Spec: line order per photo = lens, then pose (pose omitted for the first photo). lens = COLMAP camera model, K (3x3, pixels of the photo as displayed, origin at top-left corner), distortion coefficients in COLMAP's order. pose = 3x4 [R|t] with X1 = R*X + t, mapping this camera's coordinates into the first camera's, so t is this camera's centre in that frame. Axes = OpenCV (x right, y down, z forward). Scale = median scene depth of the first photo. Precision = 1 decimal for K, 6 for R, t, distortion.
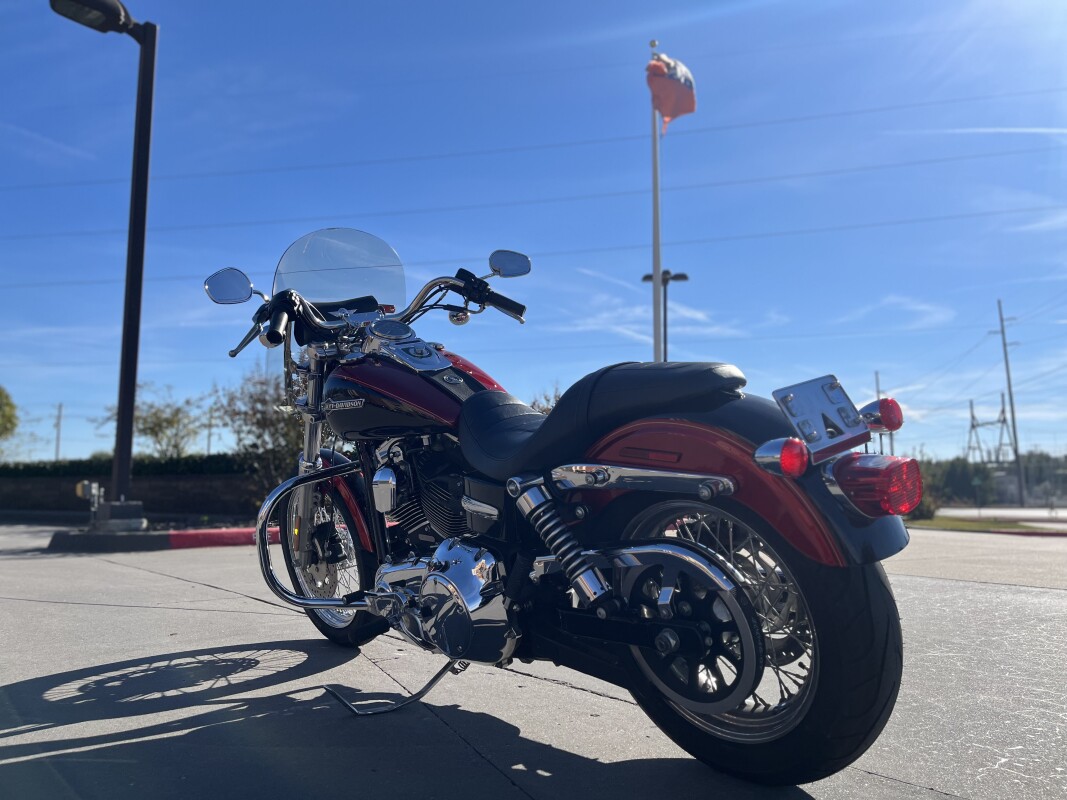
lens RADIAL K [[814.7, 0, 540.8], [0, 814.7, 403.0], [0, 0, 1]] dist [0.076554, -0.099415]
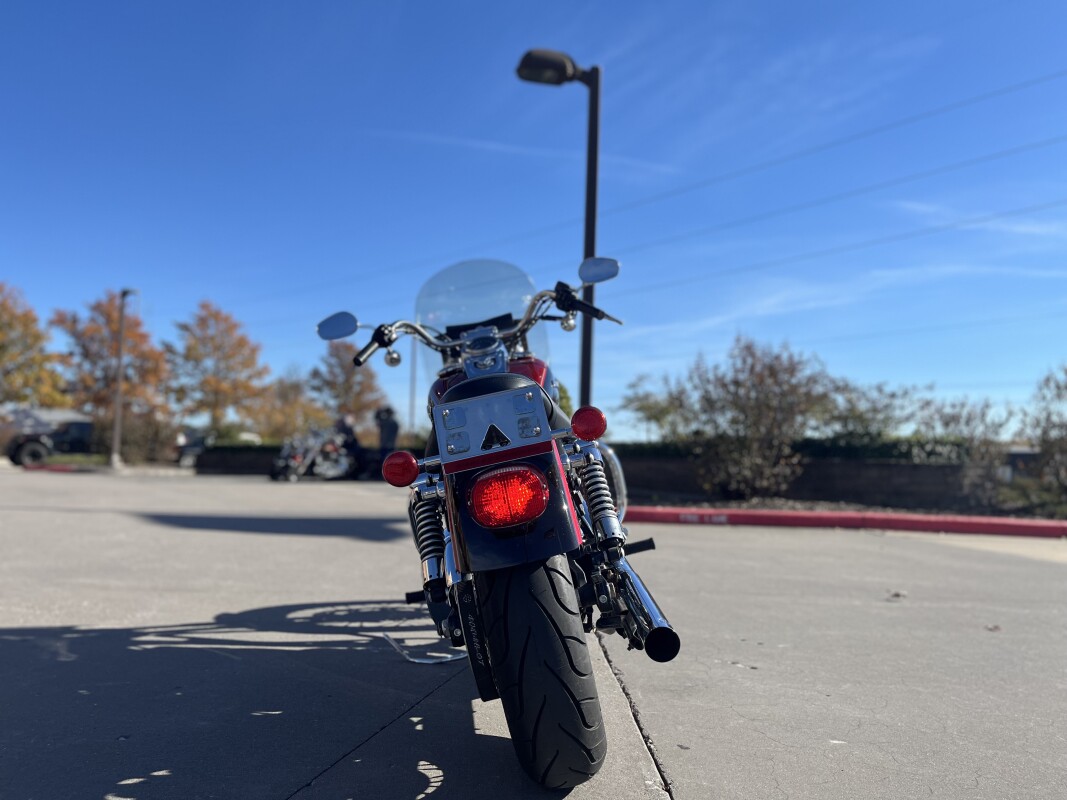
lens RADIAL K [[814.7, 0, 538.1], [0, 814.7, 391.6], [0, 0, 1]] dist [0.076554, -0.099415]
pose [[0.794718, -0.031045, -0.606185, 0.239083], [0.035283, 0.999365, -0.004925, -0.005592], [0.605953, -0.017474, 0.795308, 0.050085]]
